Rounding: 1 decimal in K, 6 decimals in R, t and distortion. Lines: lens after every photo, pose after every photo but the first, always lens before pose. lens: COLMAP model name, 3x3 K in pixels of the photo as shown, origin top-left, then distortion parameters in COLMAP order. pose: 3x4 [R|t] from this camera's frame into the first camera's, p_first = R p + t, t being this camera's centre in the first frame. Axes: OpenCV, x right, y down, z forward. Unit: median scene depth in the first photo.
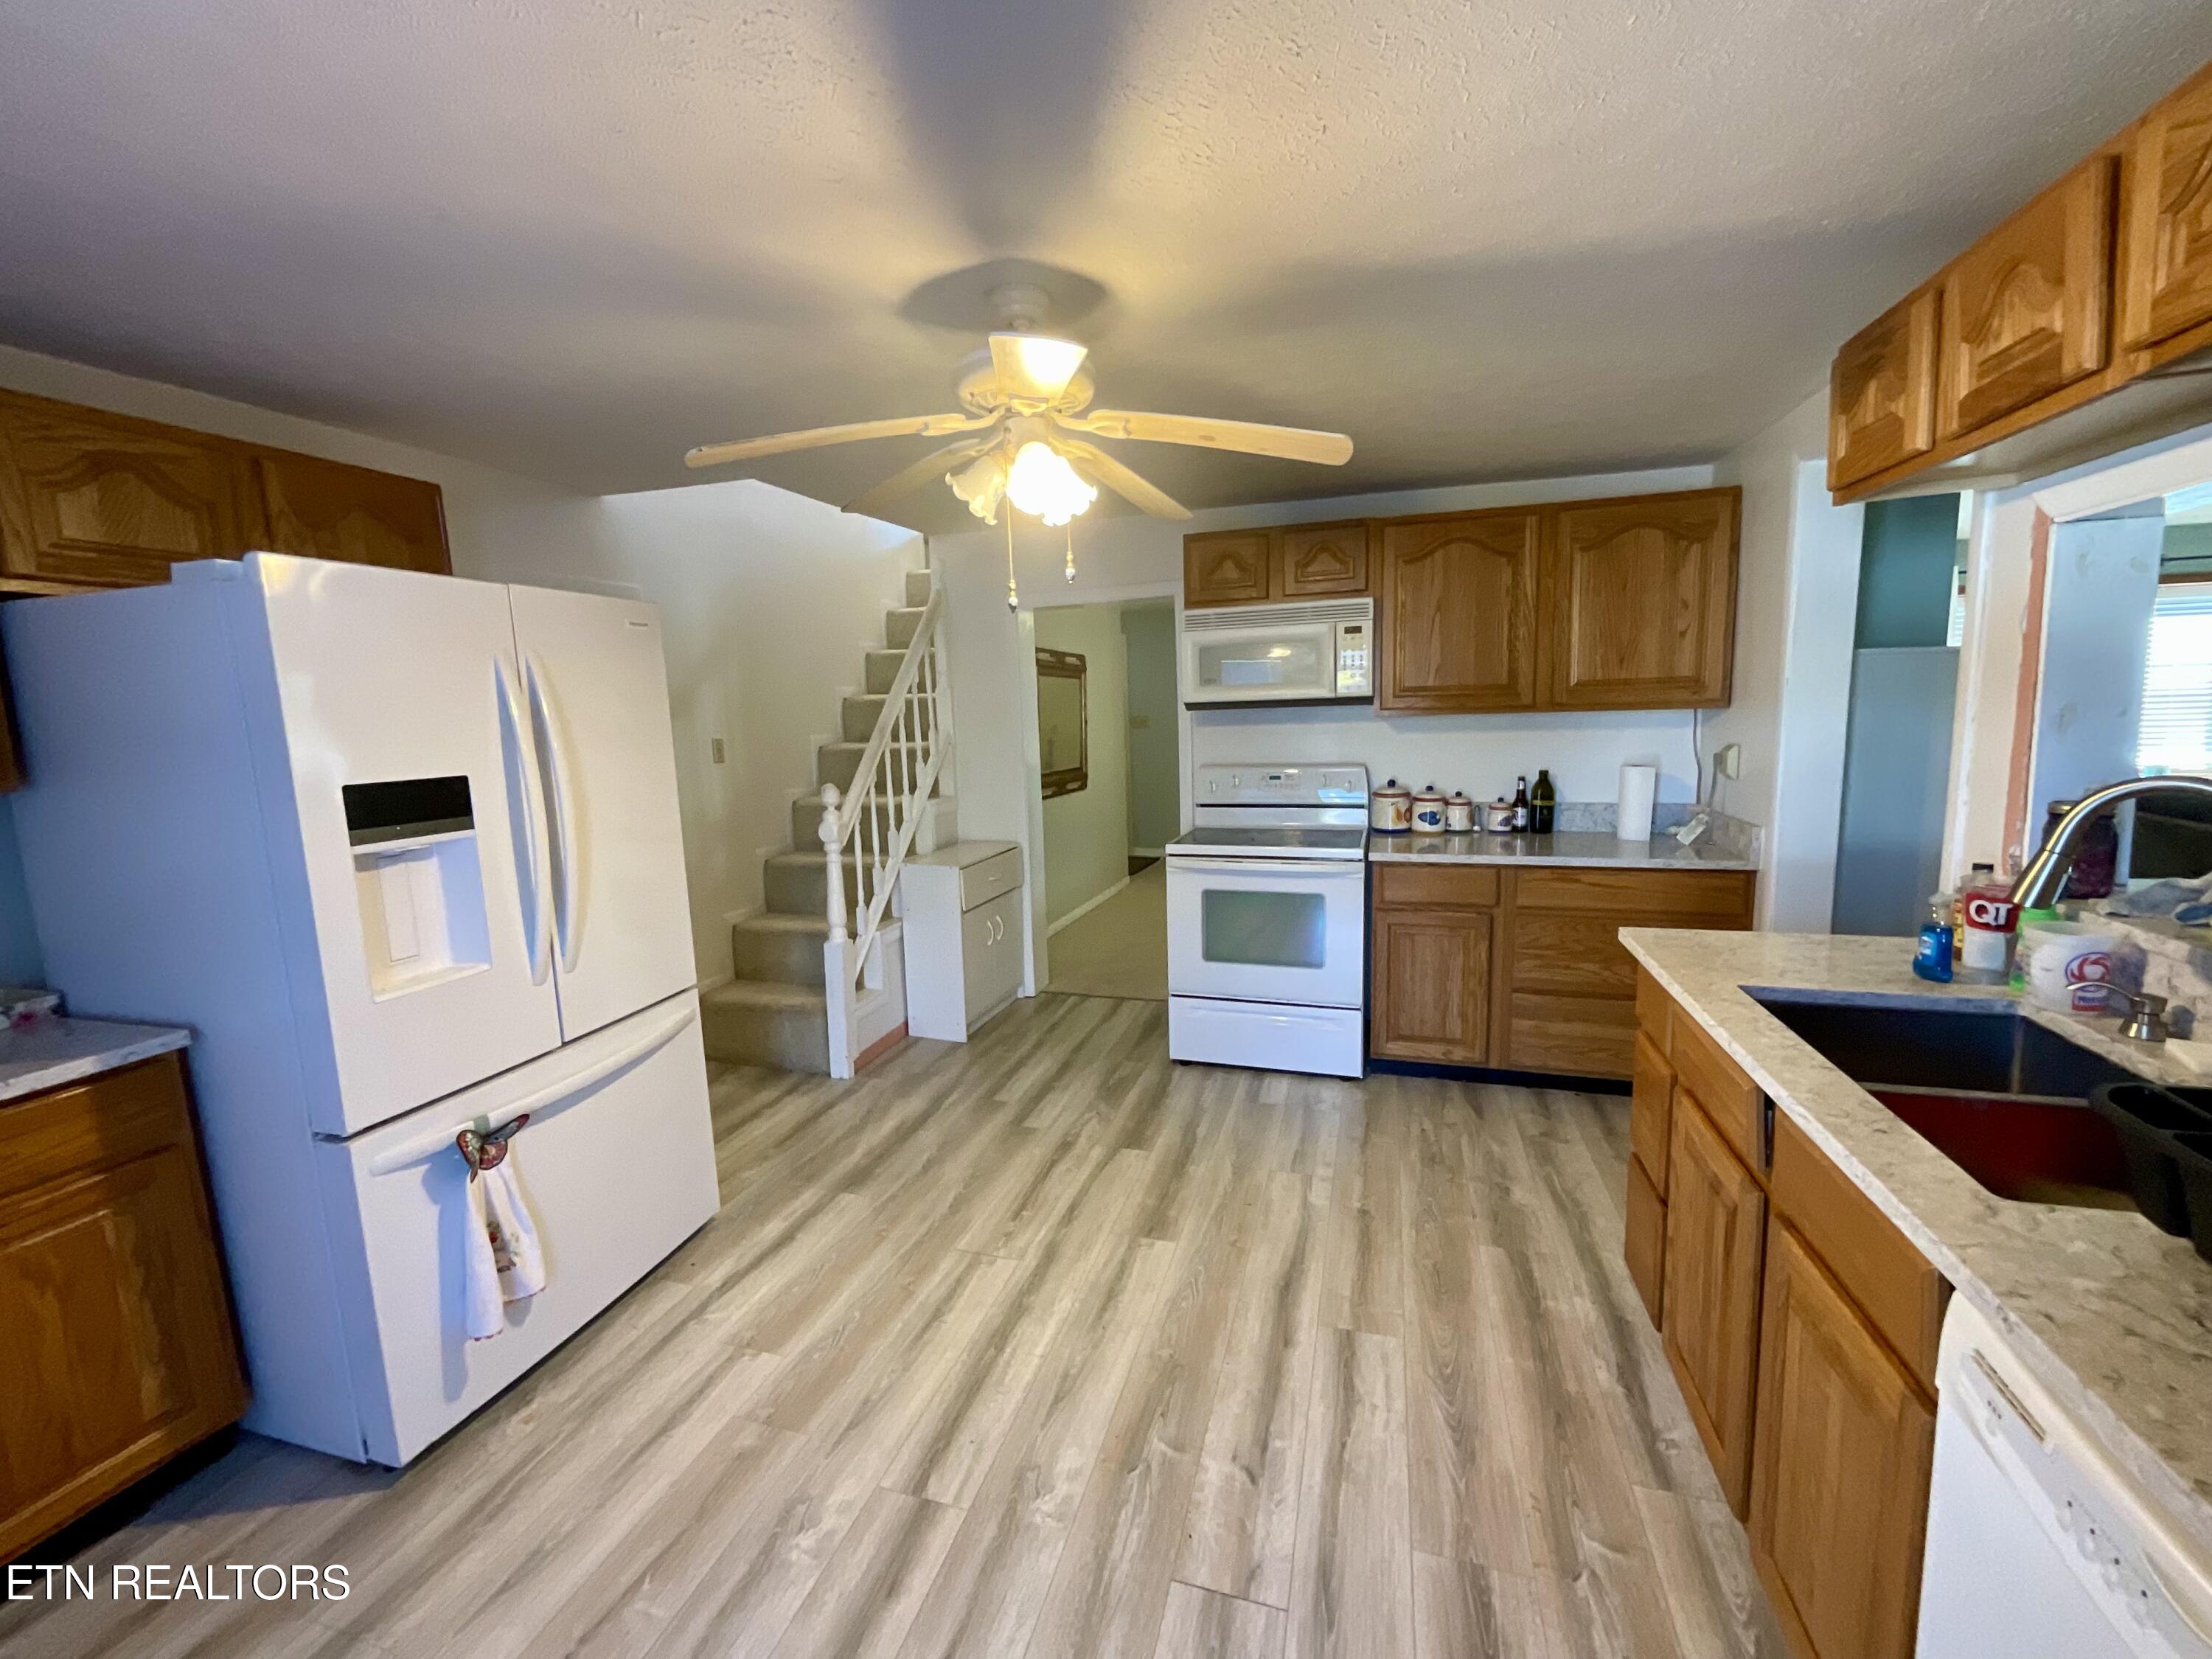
lens RADIAL K [[892.7, 0, 1104.3], [0, 892.7, 823.3], [0, 0, 1]] dist [-0.001433, 0.000554]
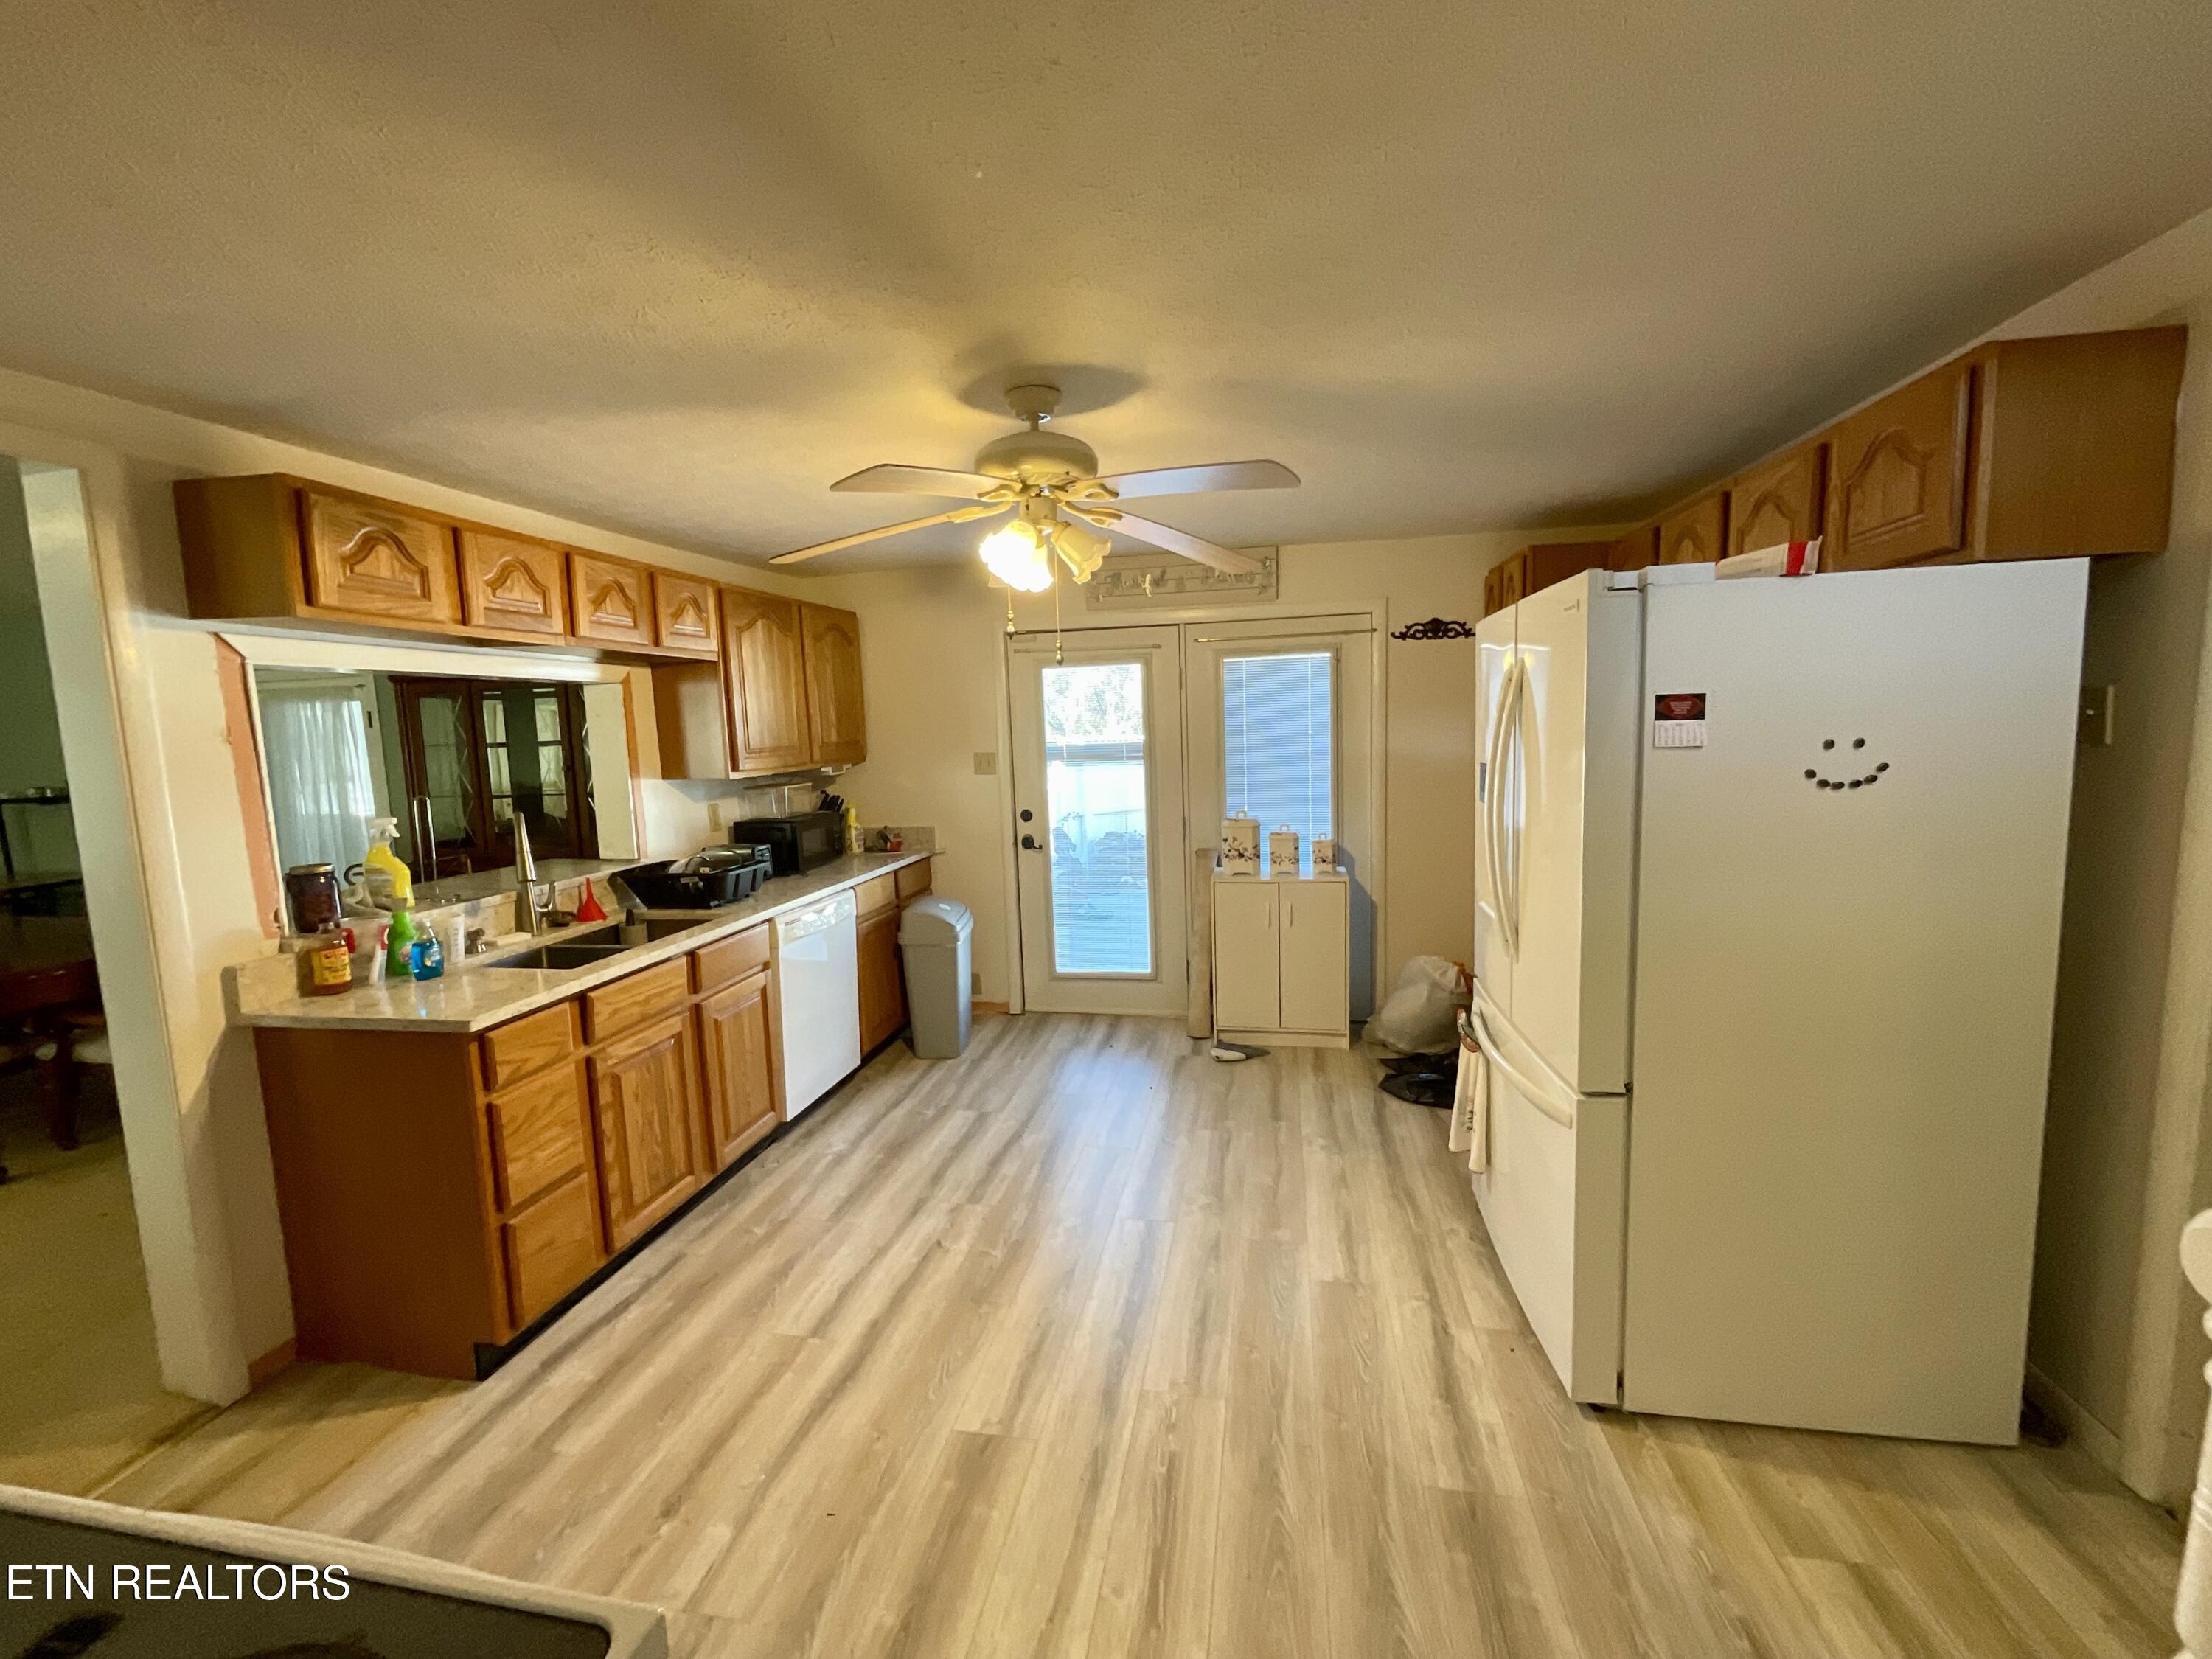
lens RADIAL K [[892.7, 0, 1103.5], [0, 892.7, 824.1], [0, 0, 1]] dist [-0.001433, 0.000554]
pose [[-0.991559, 0.081914, -0.100506, -0.018960], [0.056112, 0.969912, 0.236902, -0.267588], [0.116888, 0.229263, -0.966321, 1.903770]]
